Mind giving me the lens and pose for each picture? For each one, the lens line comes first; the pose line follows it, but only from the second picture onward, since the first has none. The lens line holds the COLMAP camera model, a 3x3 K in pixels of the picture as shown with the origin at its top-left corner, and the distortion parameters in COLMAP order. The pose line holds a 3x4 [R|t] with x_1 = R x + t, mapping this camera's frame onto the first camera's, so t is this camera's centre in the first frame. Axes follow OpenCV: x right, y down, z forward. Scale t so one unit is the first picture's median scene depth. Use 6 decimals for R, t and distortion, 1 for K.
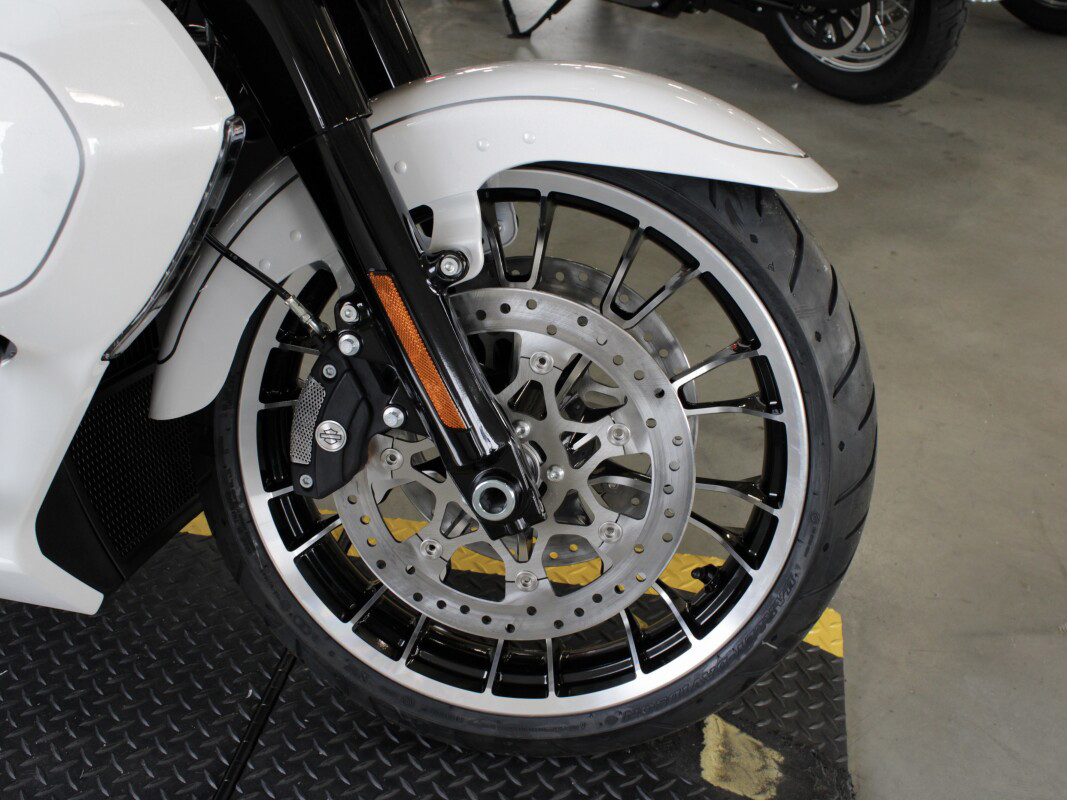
lens RADIAL K [[1216.3, 0, 540.3], [0, 1216.3, 401.9], [0, 0, 1]] dist [-0.075774, 0.000000]
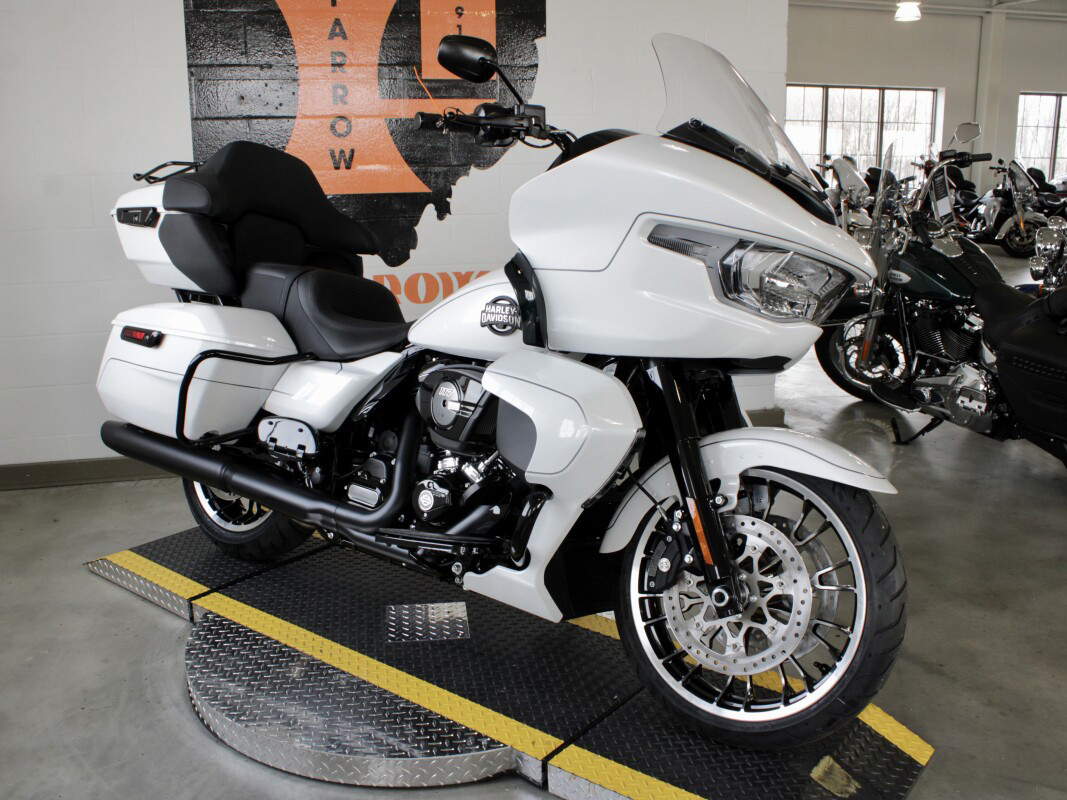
lens RADIAL K [[1004.5, 0, 526.8], [0, 1004.5, 393.8], [0, 0, 1]] dist [-0.096655, 0.000000]
pose [[0.882270, 0.093436, -0.461377, 0.455869], [-0.241118, 0.931471, -0.272441, 0.307182], [0.404304, 0.351613, 0.844338, -0.881470]]
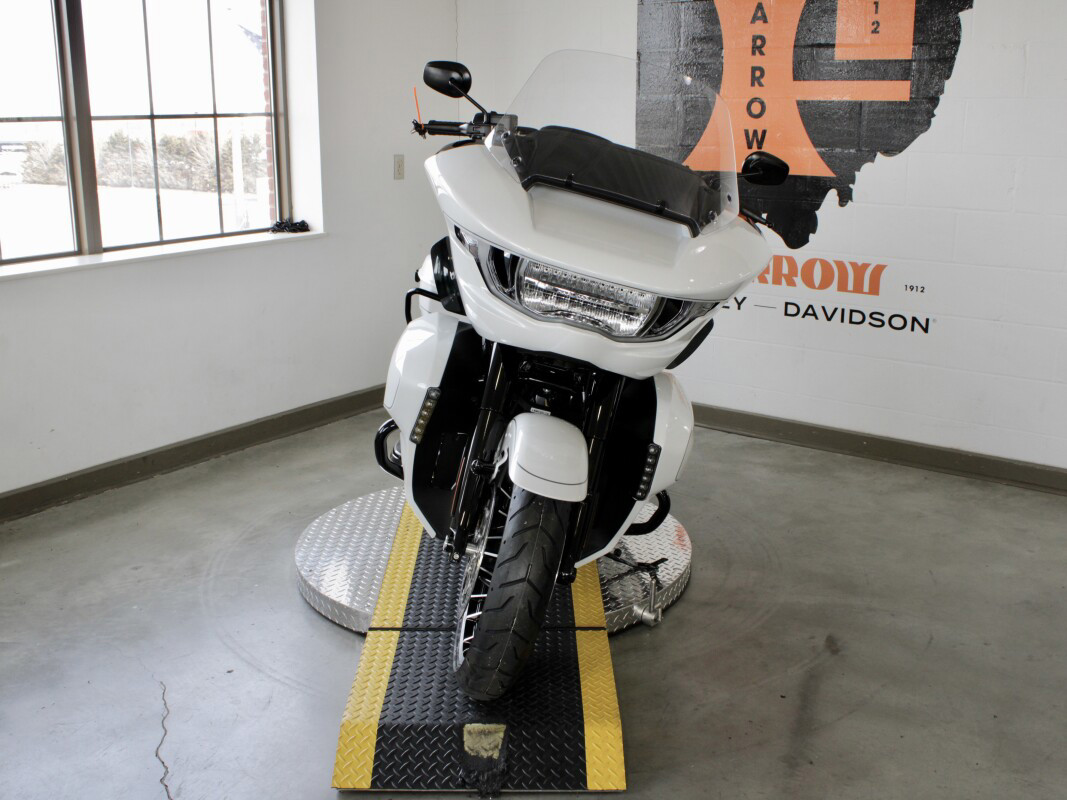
lens RADIAL K [[1094.7, 0, 531.8], [0, 1094.7, 405.6], [0, 0, 1]] dist [-0.093846, 0.000000]
pose [[0.176157, 0.248739, -0.952417, 2.121926], [-0.527720, 0.840621, 0.121936, -0.545305], [0.830952, 0.481129, 0.279346, 0.278908]]
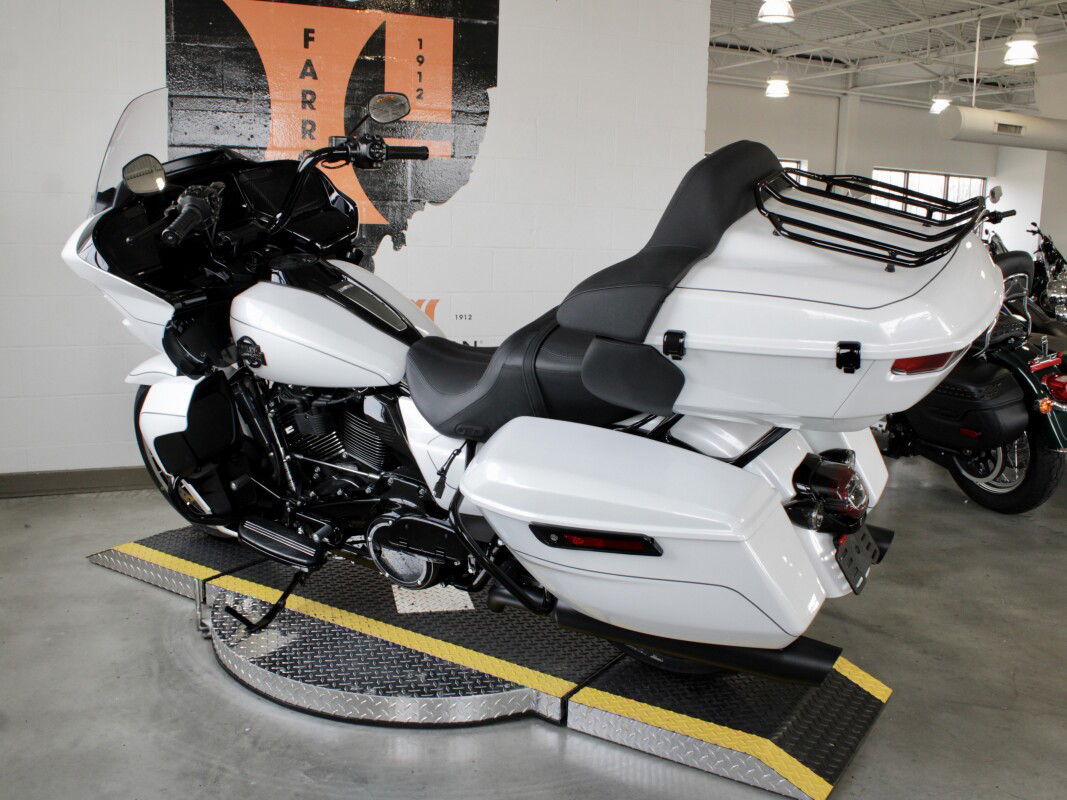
lens RADIAL K [[1004.5, 0, 530.5], [0, 1004.5, 395.8], [0, 0, 1]] dist [-0.096655, 0.000000]
pose [[0.939152, 0.075943, -0.335002, 0.271079], [-0.202443, 0.910255, -0.361184, 0.638544], [0.277507, 0.407025, 0.870241, -1.192990]]
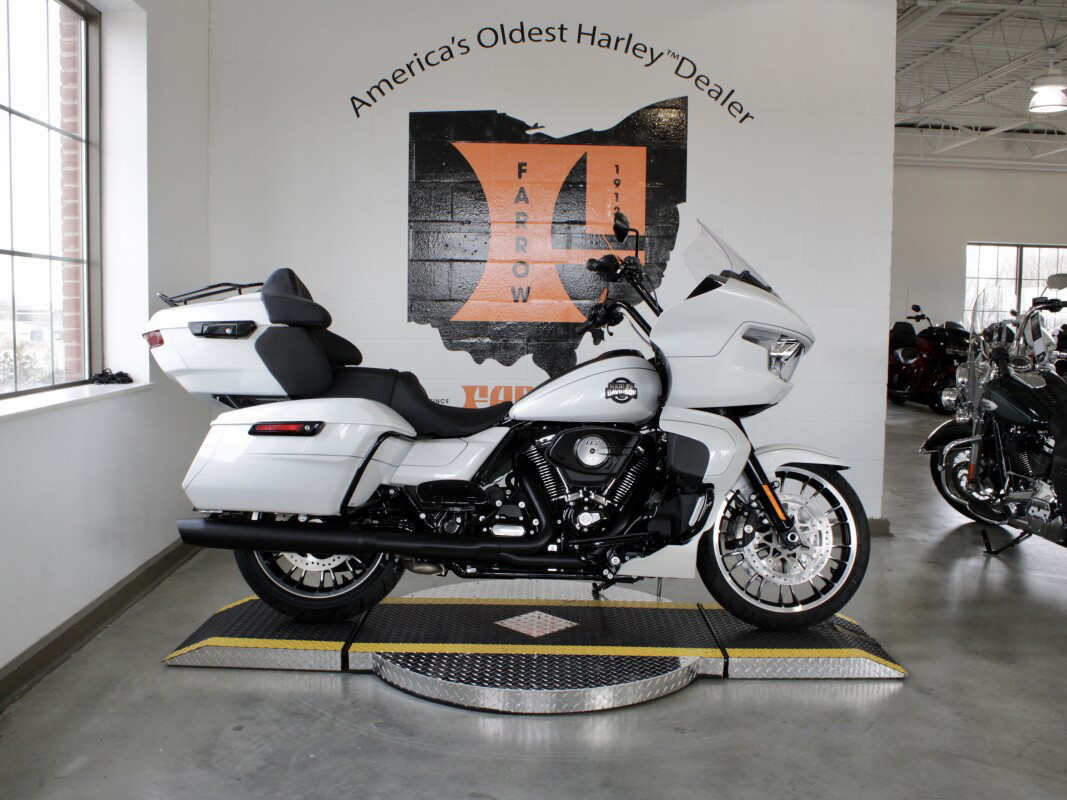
lens RADIAL K [[1004.5, 0, 533.6], [0, 1004.5, 413.9], [0, 0, 1]] dist [-0.096655, 0.000000]
pose [[0.759700, 0.066781, -0.646836, 1.240634], [-0.356181, 0.874959, -0.327997, 0.696608], [0.544051, 0.479570, 0.688492, -1.325985]]
